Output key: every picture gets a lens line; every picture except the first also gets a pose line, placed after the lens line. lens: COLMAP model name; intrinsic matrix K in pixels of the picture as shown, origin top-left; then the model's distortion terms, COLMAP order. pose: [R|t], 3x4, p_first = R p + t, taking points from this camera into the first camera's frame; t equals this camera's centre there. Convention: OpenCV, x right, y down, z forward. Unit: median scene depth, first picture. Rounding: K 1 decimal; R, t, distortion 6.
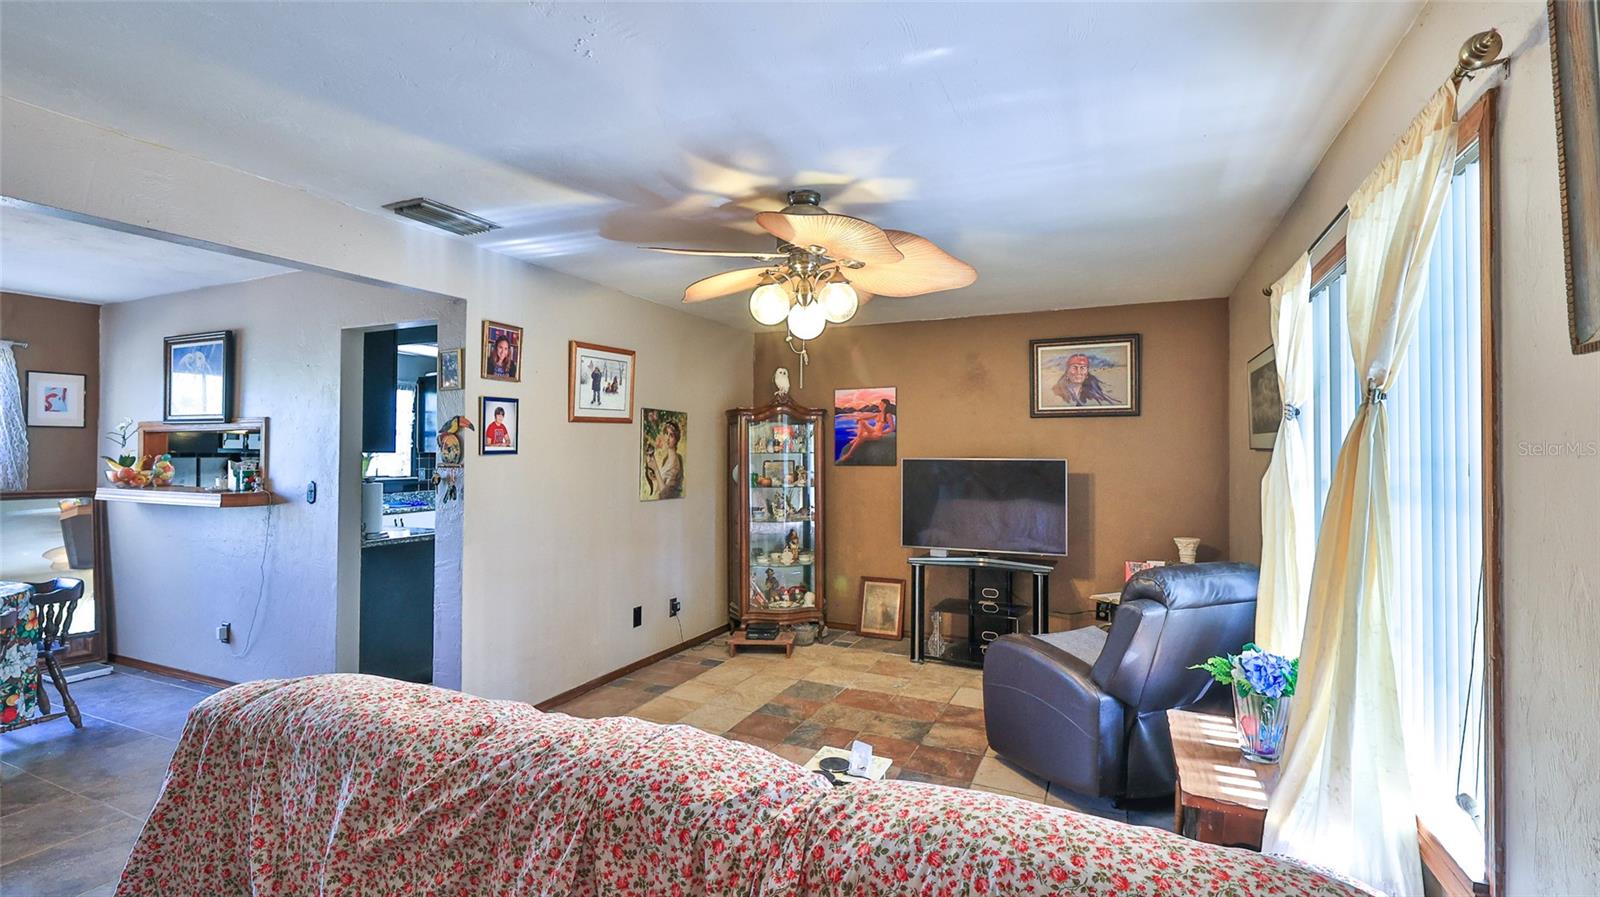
lens RADIAL K [[706.7, 0, 794.5], [0, 706.7, 447.0], [0, 0, 1]] dist [-0.001036, -0.000103]
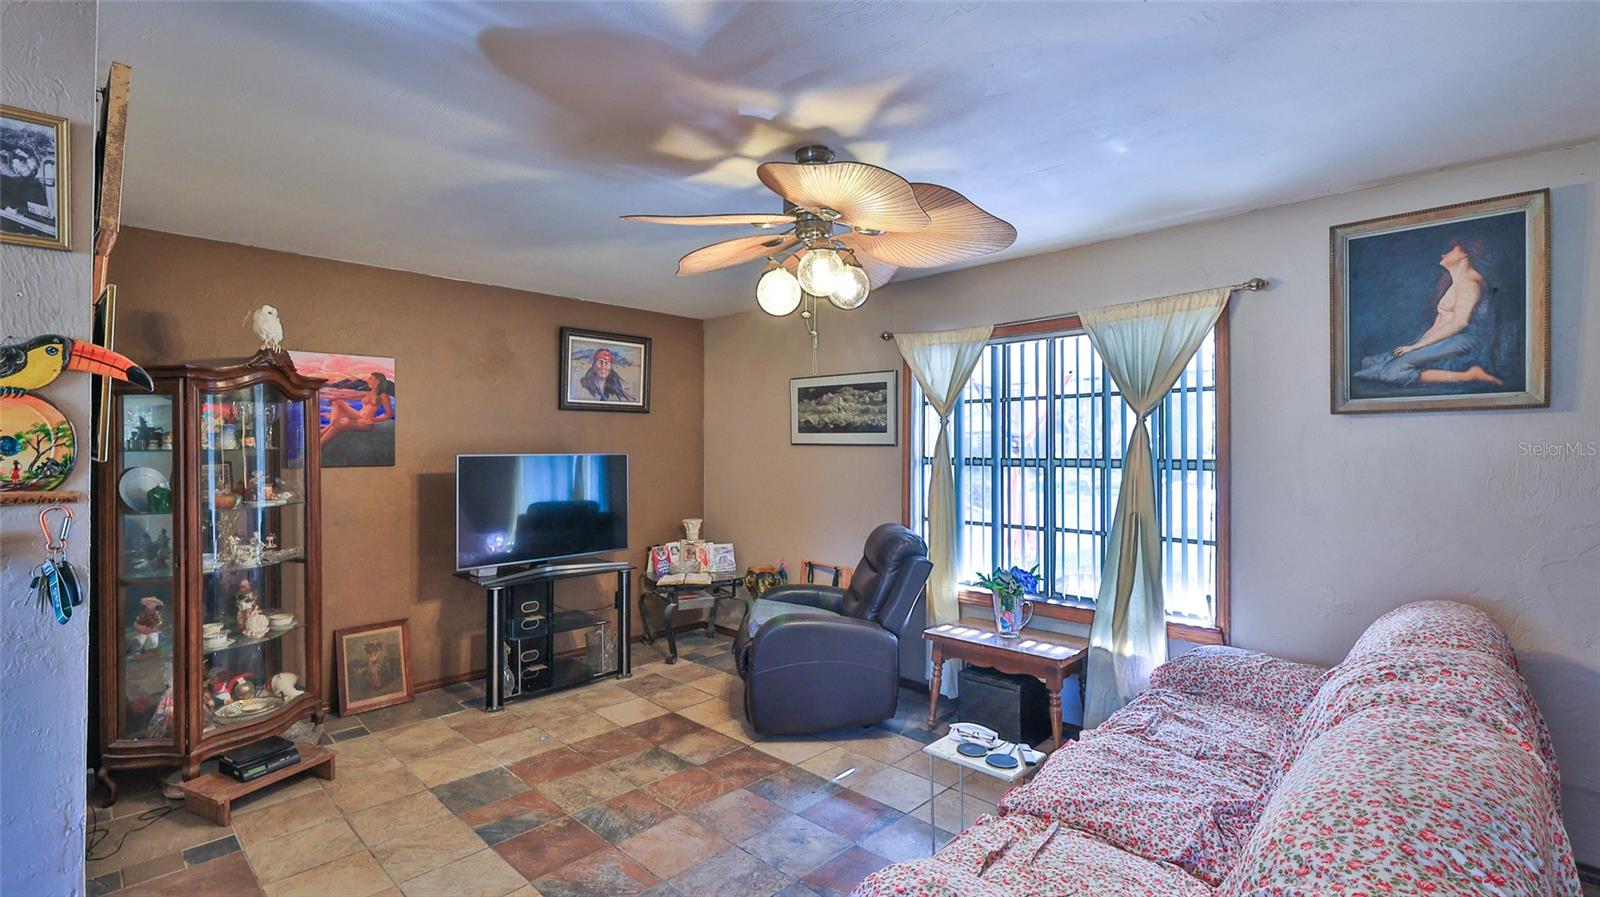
lens RADIAL K [[706.7, 0, 794.5], [0, 706.7, 447.0], [0, 0, 1]] dist [-0.001036, -0.000103]
pose [[0.330714, -0.003941, 0.943723, -0.477185], [-0.006088, 0.999962, 0.006310, -0.000082], [-0.943711, -0.007833, 0.330677, 0.429748]]
